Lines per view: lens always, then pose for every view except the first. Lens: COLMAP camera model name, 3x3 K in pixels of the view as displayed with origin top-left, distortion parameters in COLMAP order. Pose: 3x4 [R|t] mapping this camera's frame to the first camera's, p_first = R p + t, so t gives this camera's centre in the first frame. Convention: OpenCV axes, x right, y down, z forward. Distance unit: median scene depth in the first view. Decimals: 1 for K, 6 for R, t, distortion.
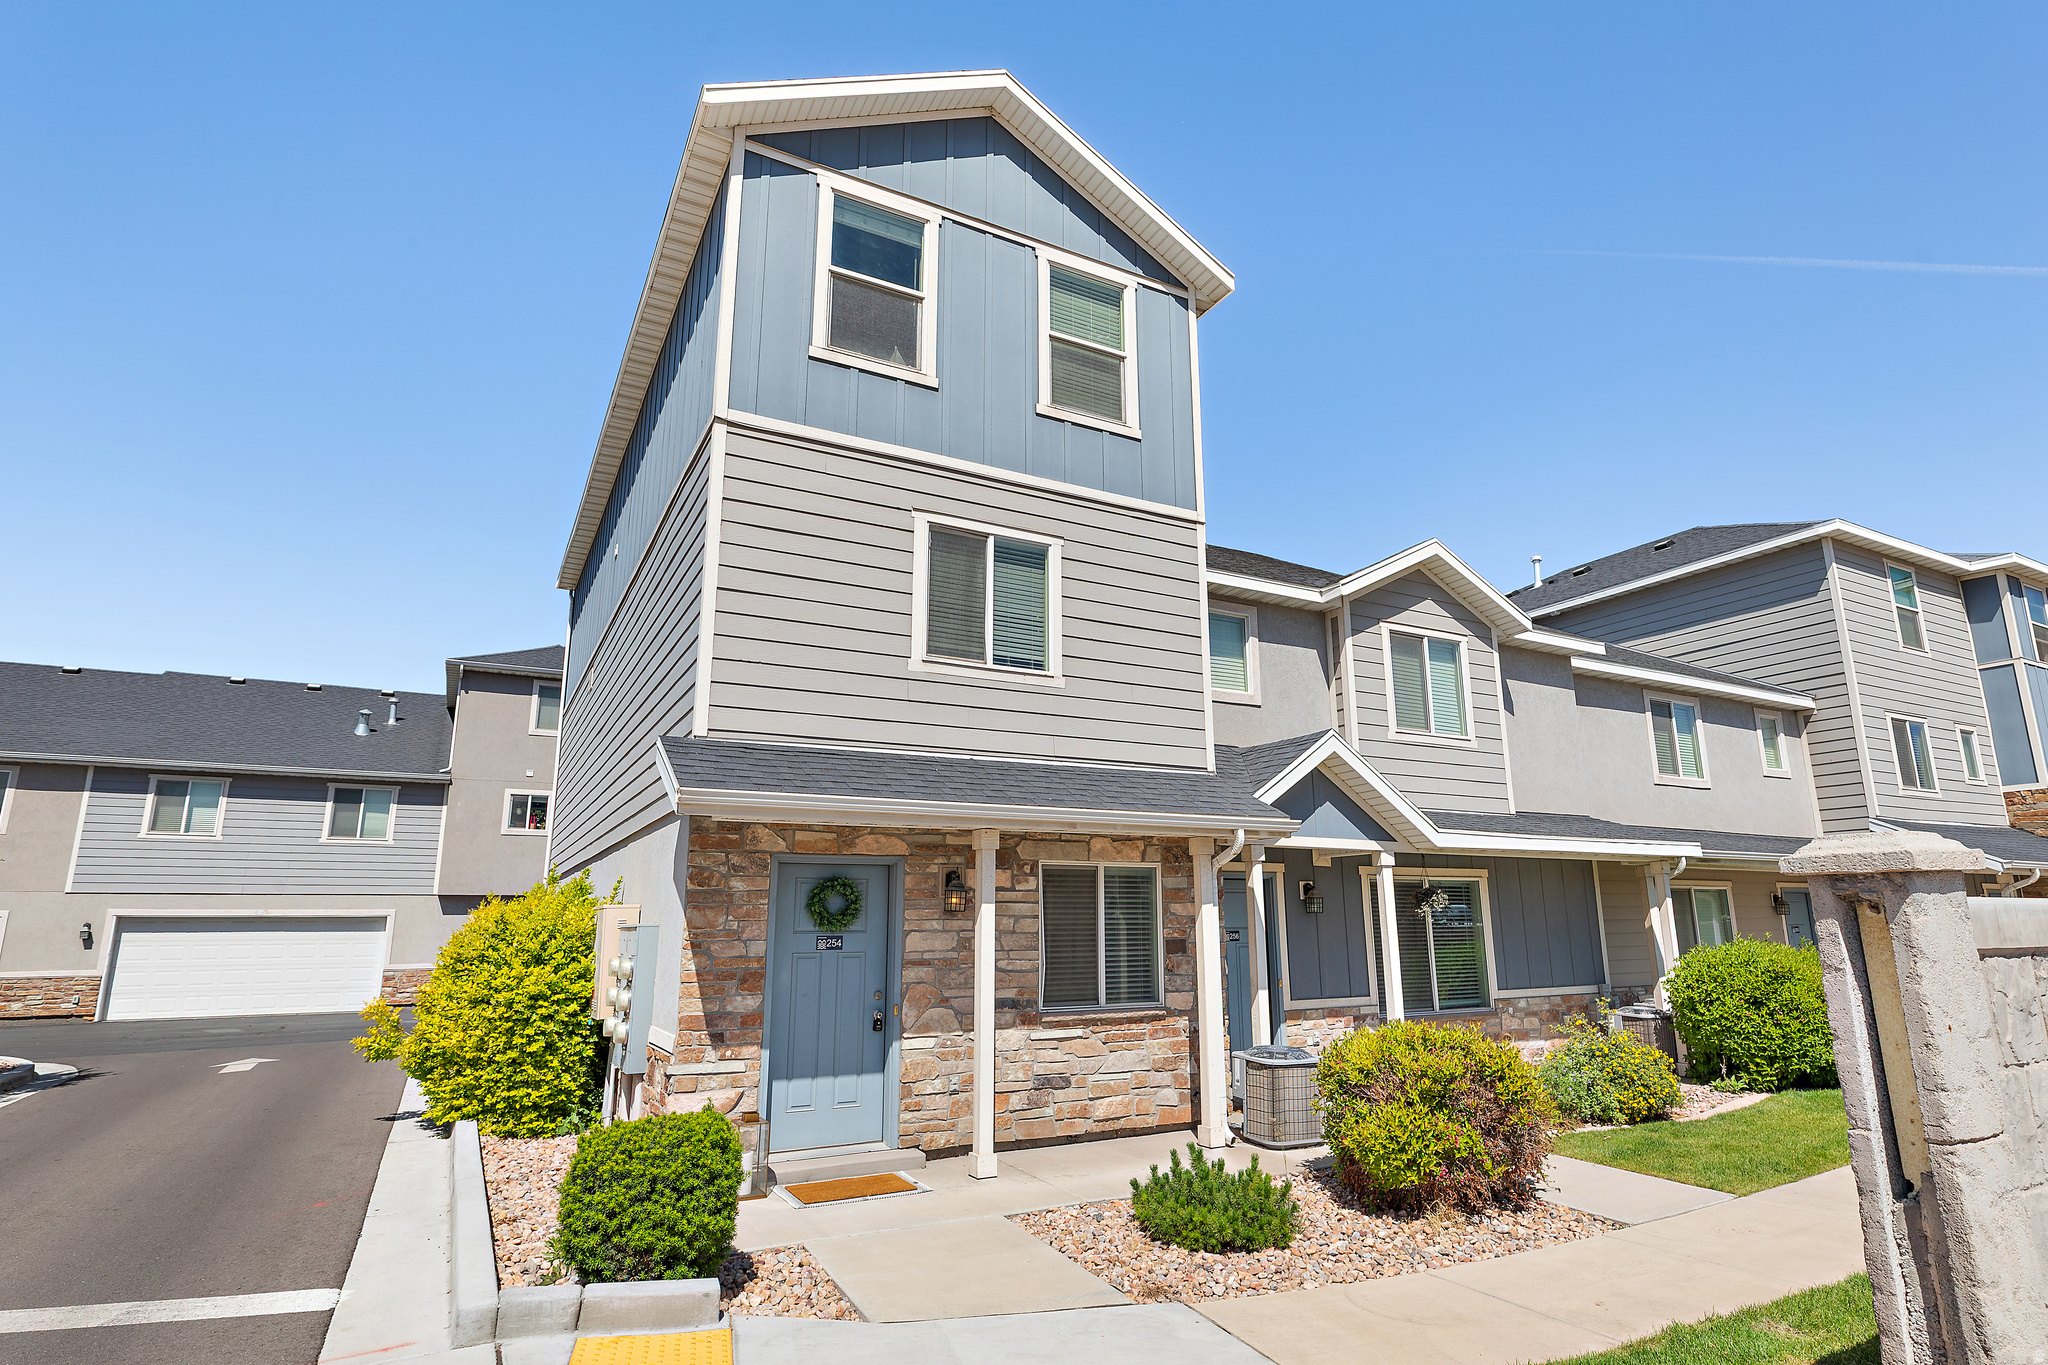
lens RADIAL K [[1084.1, 0, 1062.4], [0, 1084.1, 685.2], [0, 0, 1]] dist [-0.001816, -0.000657]
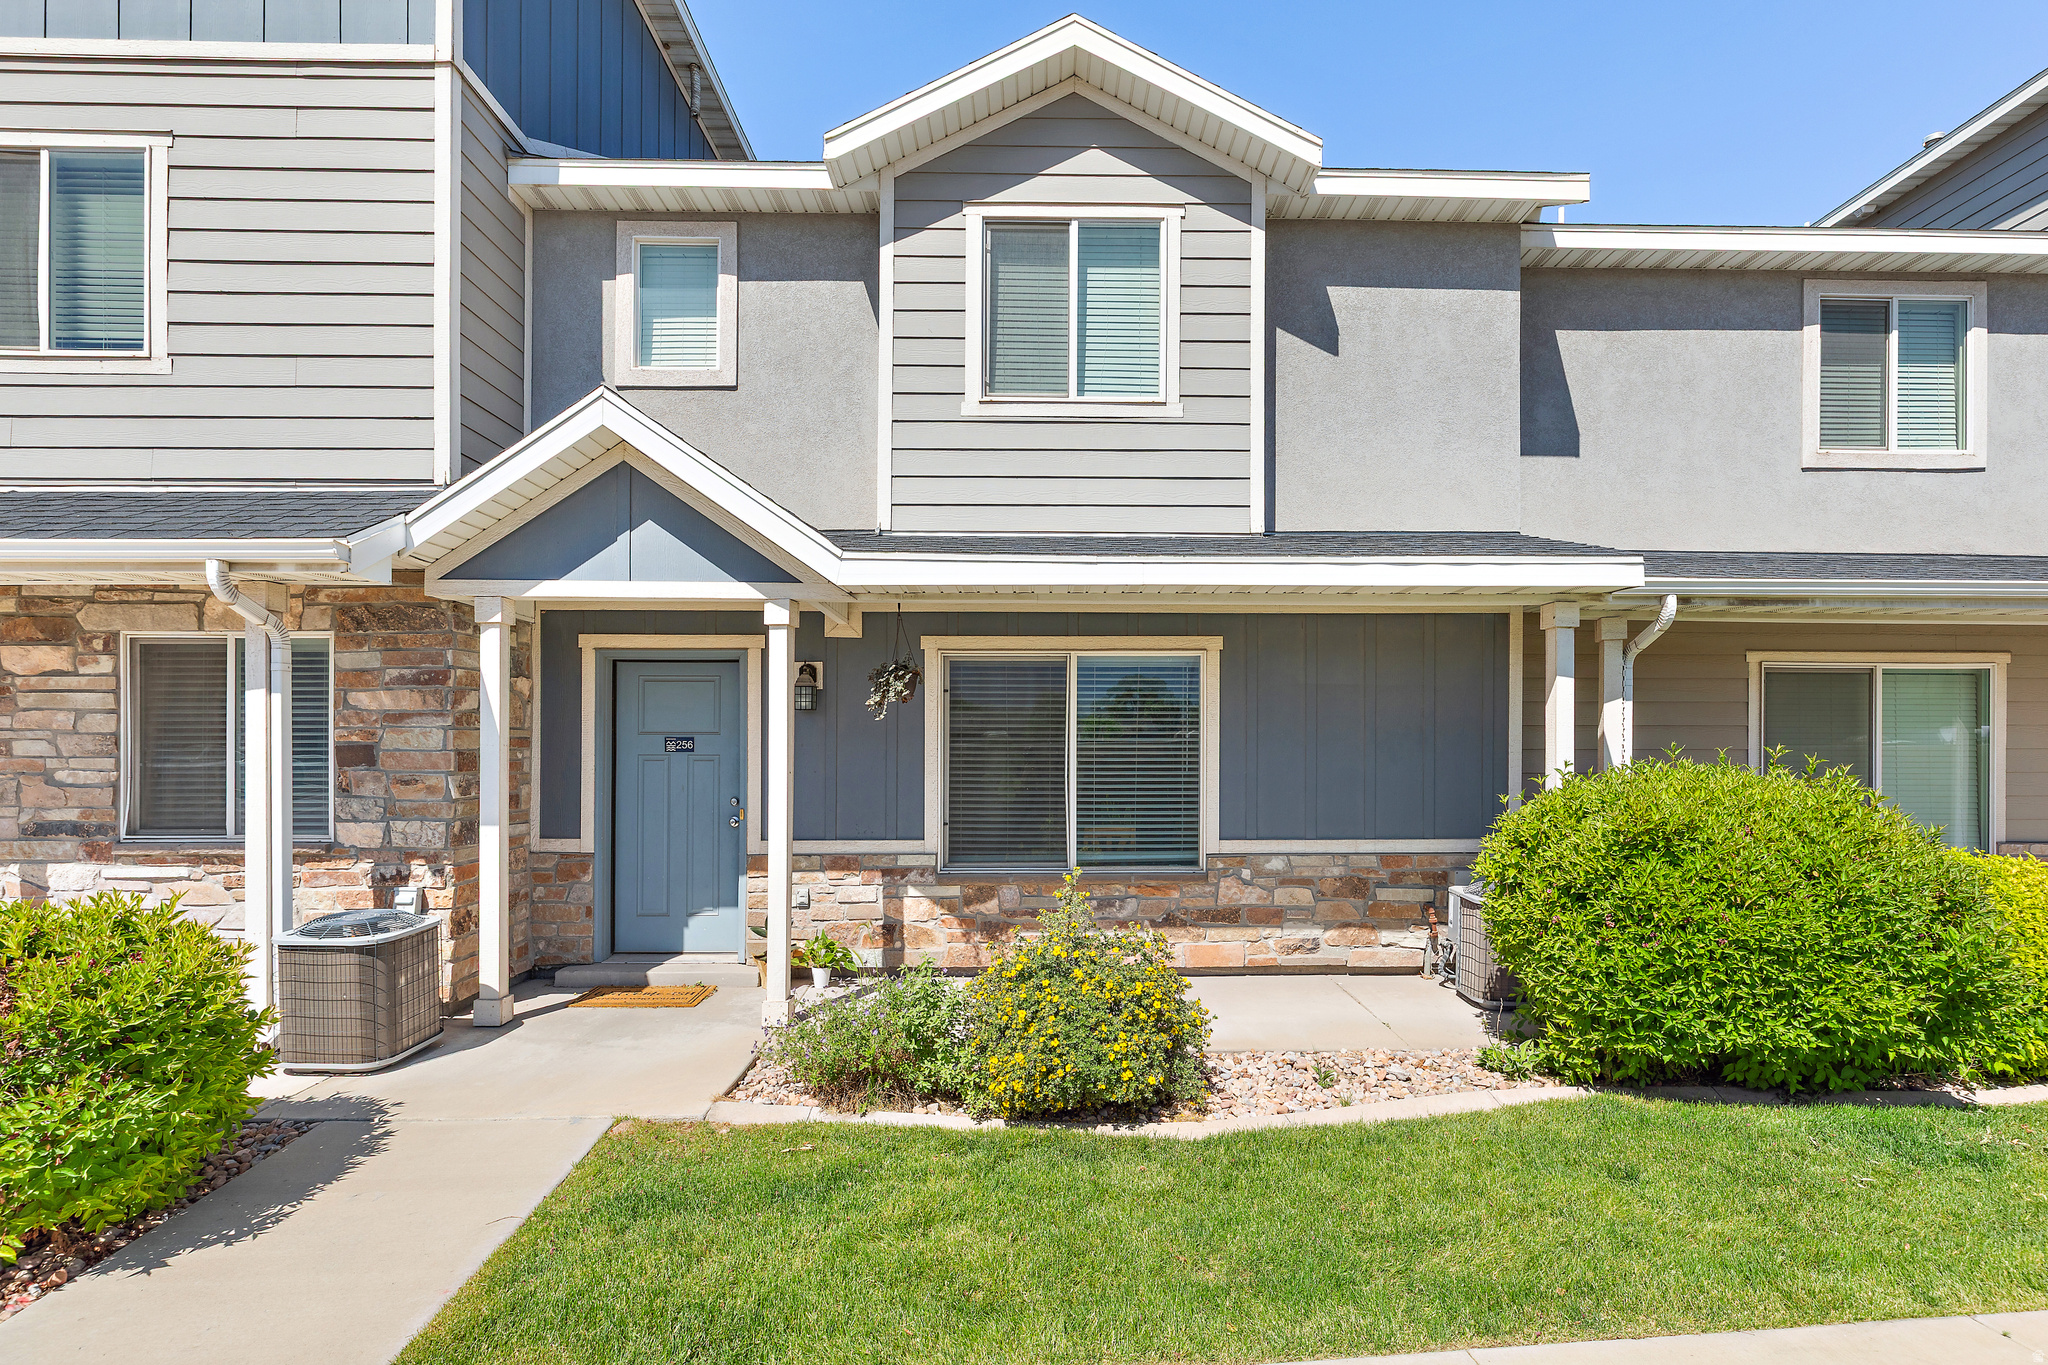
lens RADIAL K [[966.4, 0, 1020.4], [0, 966.4, 747.6], [0, 0, 1]] dist [-0.000574, -0.000029]
pose [[0.881179, 0.013249, -0.472597, 0.384739], [0.095266, 0.974128, 0.204937, 0.079755], [0.463085, -0.225609, 0.857119, 0.353964]]
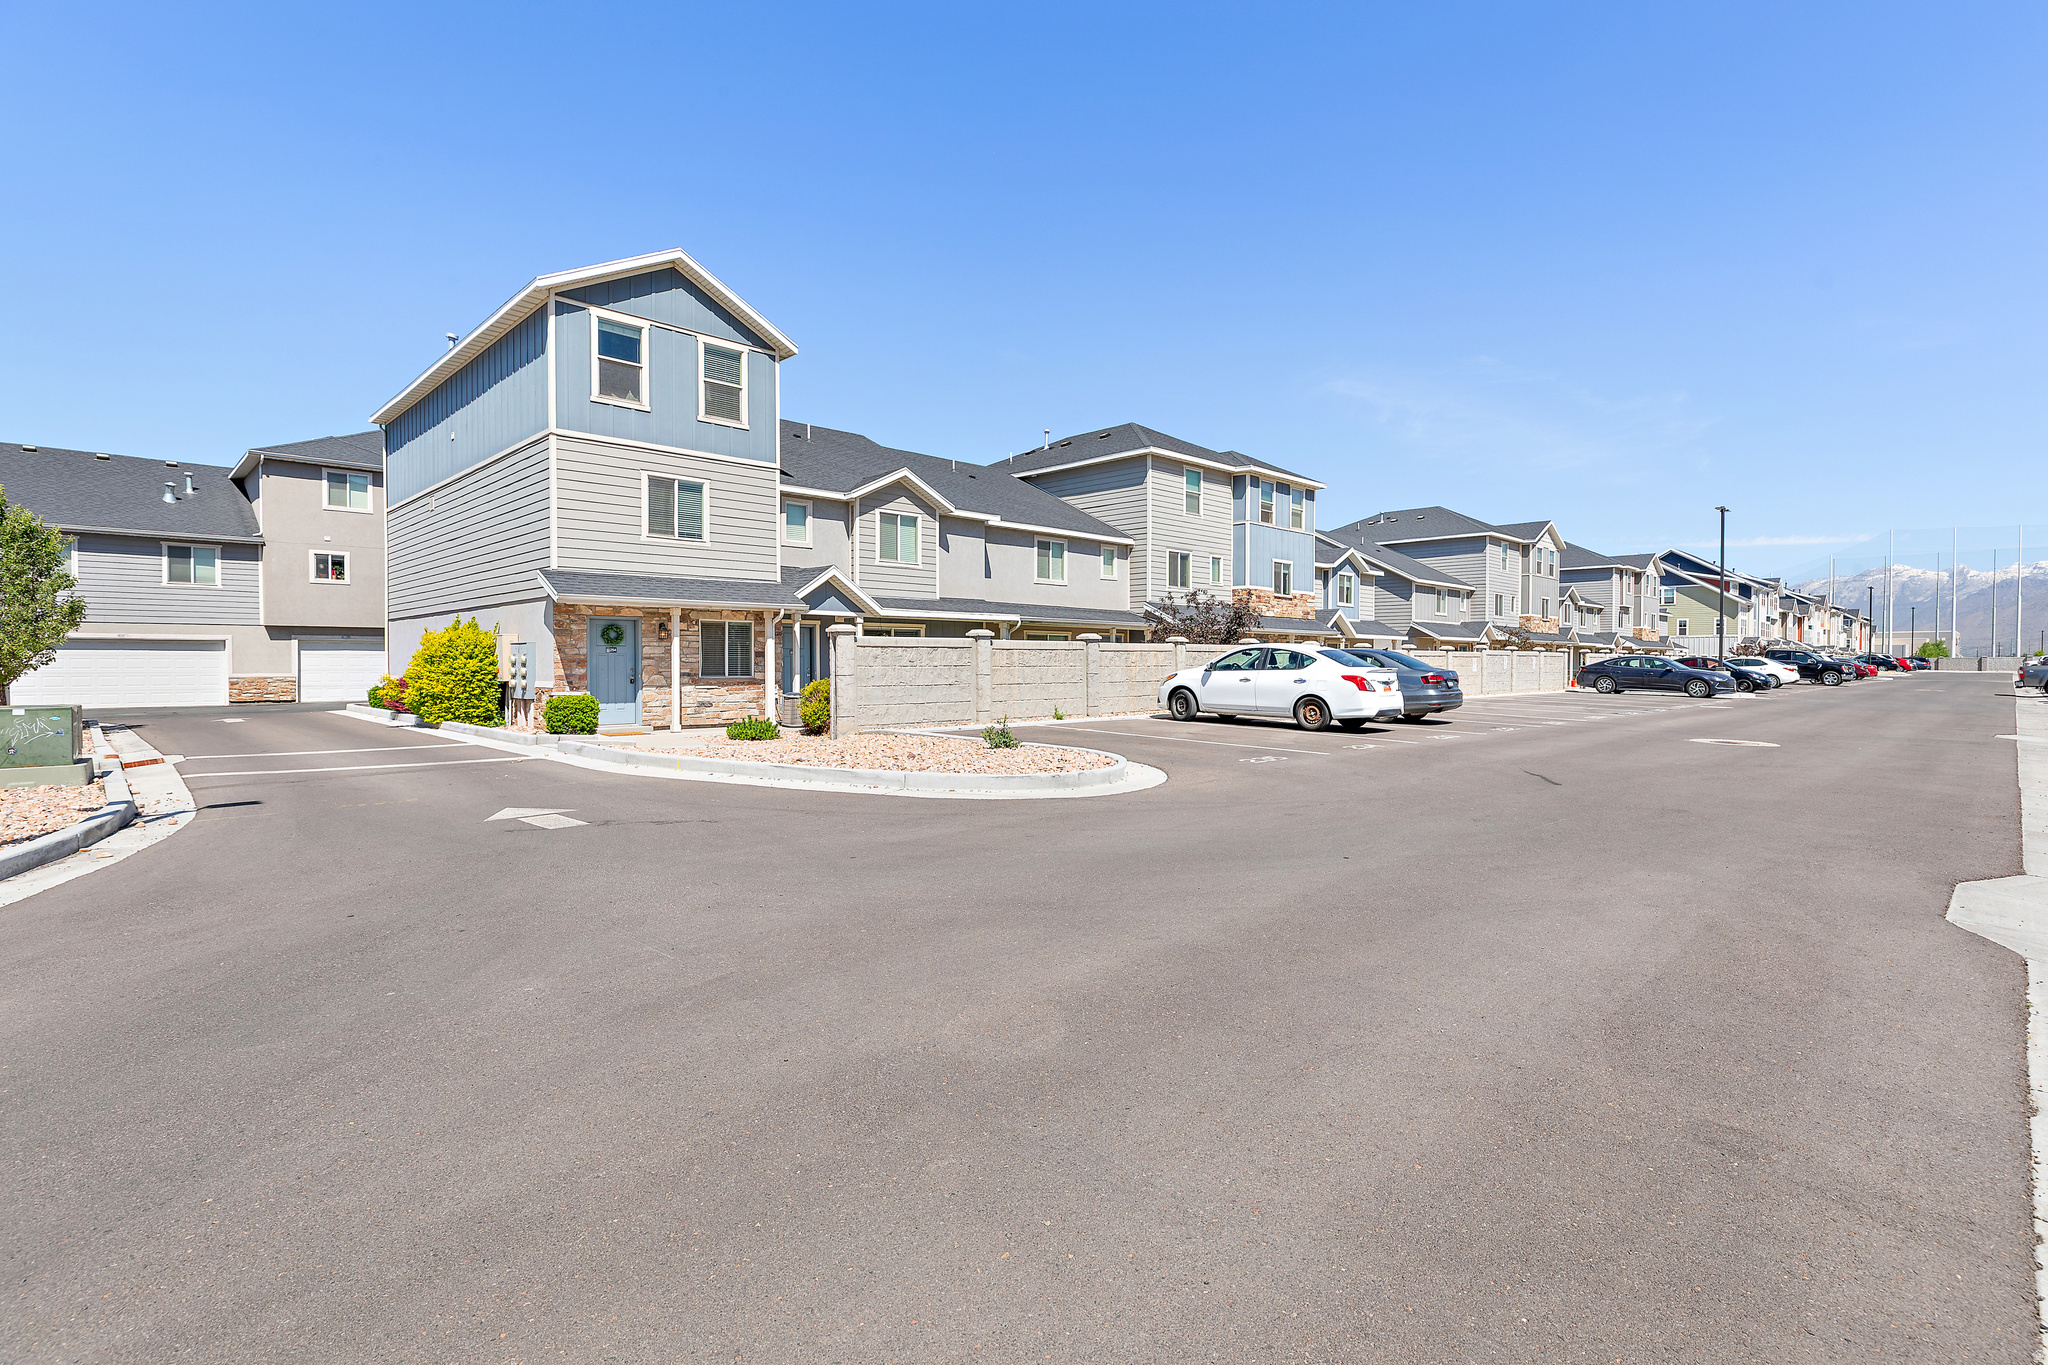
lens RADIAL K [[966.4, 0, 1037.9], [0, 966.4, 677.0], [0, 0, 1]] dist [-0.000574, -0.000029]
pose [[0.962840, 0.003889, 0.270045, 0.062452], [-0.066633, 0.972407, 0.223573, -0.123747], [-0.261724, -0.233259, 0.936531, -0.631383]]
